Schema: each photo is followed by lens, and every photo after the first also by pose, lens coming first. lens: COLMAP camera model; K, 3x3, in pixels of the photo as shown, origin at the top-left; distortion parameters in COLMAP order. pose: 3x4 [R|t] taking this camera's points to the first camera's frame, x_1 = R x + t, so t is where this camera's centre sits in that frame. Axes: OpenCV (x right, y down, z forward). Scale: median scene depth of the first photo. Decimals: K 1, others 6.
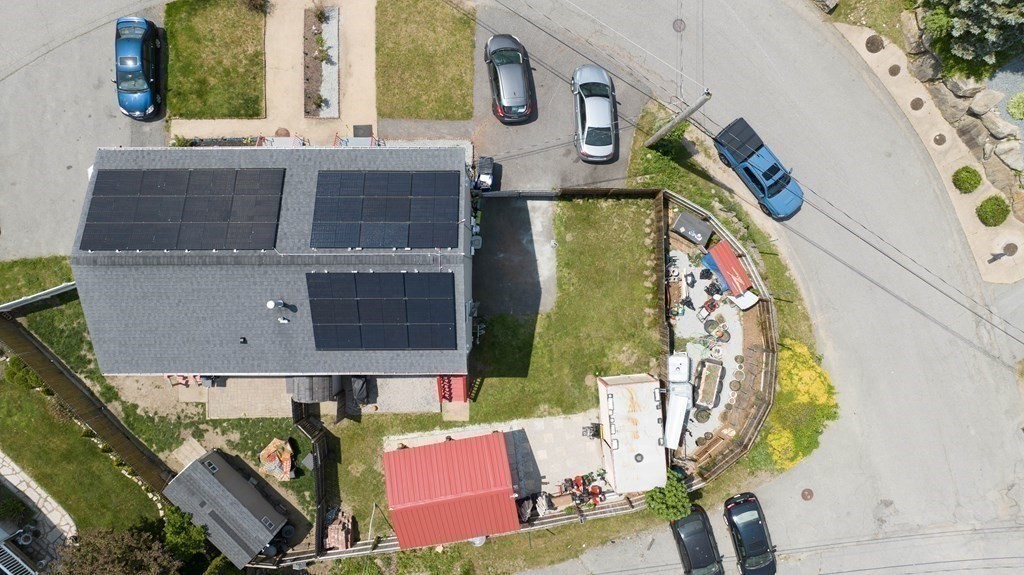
lens RADIAL K [[717.9, 0, 509.7], [0, 717.9, 288.0], [0, 0, 1]] dist [-0.022998, 0.014385]
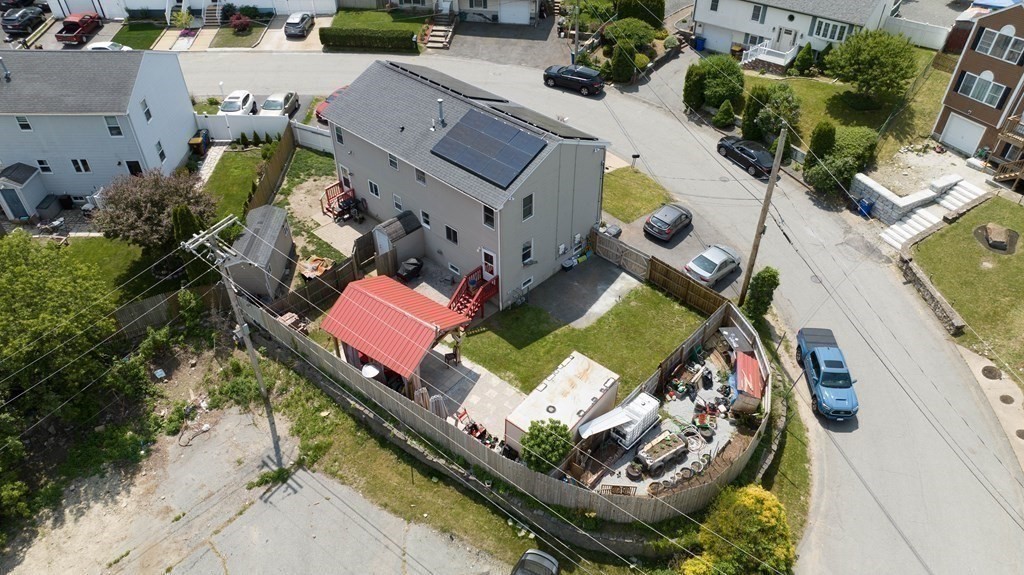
lens RADIAL K [[717.9, 0, 512.7], [0, 717.9, 285.5], [0, 0, 1]] dist [-0.022998, 0.014385]
pose [[0.720860, 0.431403, -0.542451, 0.534756], [-0.693050, 0.441281, -0.570047, 0.674552], [-0.006547, 0.786869, 0.617085, 0.292183]]
